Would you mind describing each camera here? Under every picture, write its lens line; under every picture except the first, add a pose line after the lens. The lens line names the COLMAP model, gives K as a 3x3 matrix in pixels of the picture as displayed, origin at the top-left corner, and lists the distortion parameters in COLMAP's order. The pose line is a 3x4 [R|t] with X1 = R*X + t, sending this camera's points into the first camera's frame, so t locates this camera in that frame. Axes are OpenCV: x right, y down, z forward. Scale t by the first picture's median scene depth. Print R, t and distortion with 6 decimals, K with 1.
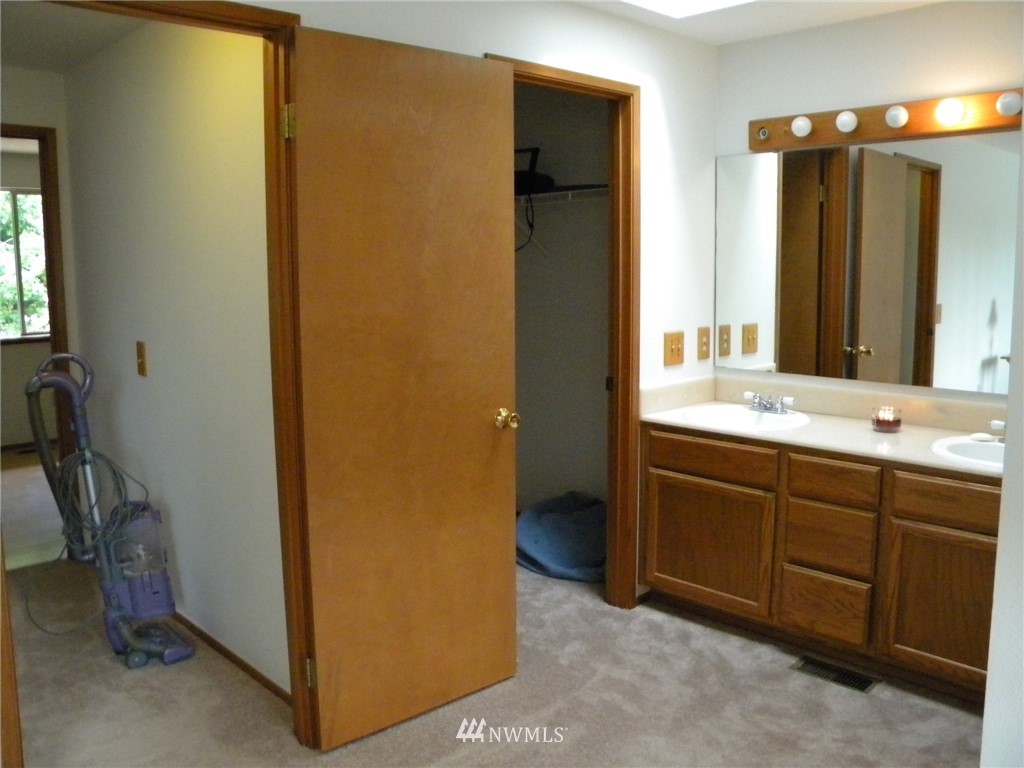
lens RADIAL K [[866.8, 0, 504.6], [0, 866.8, 382.7], [0, 0, 1]] dist [-0.175937, 0.147540]
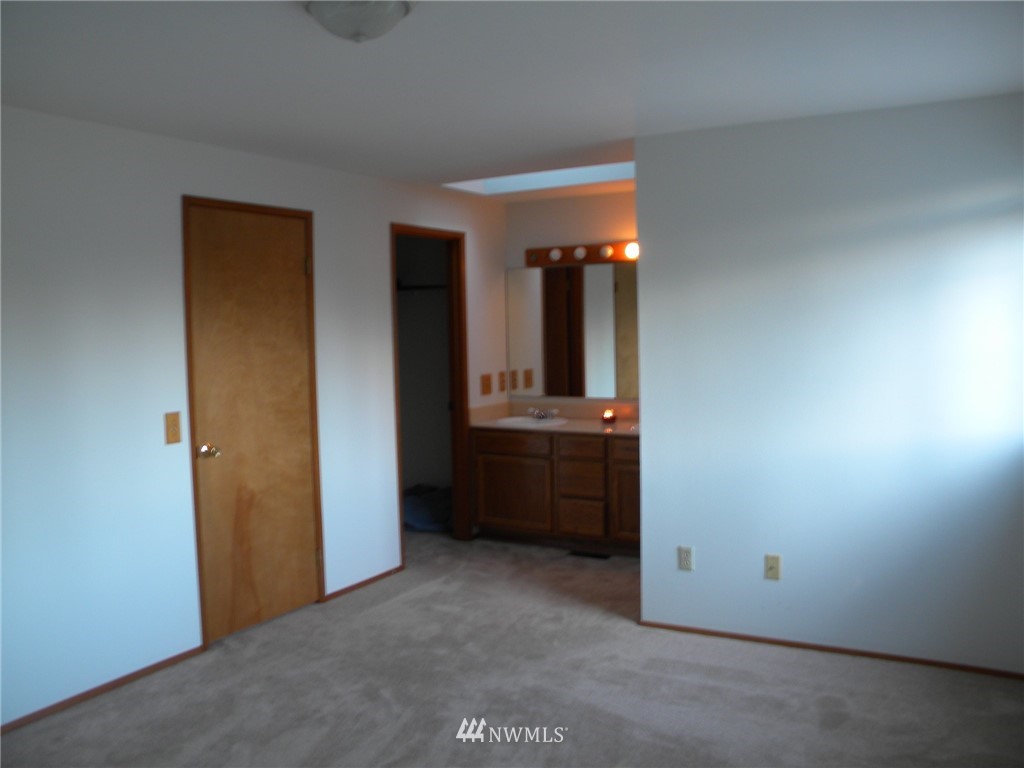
lens RADIAL K [[866.8, 0, 509.0], [0, 866.8, 389.2], [0, 0, 1]] dist [-0.175937, 0.147540]
pose [[0.959910, -0.030715, 0.278621, -0.240001], [0.048809, 0.997109, -0.058236, 0.072701], [-0.276027, 0.069501, 0.958634, -0.651658]]
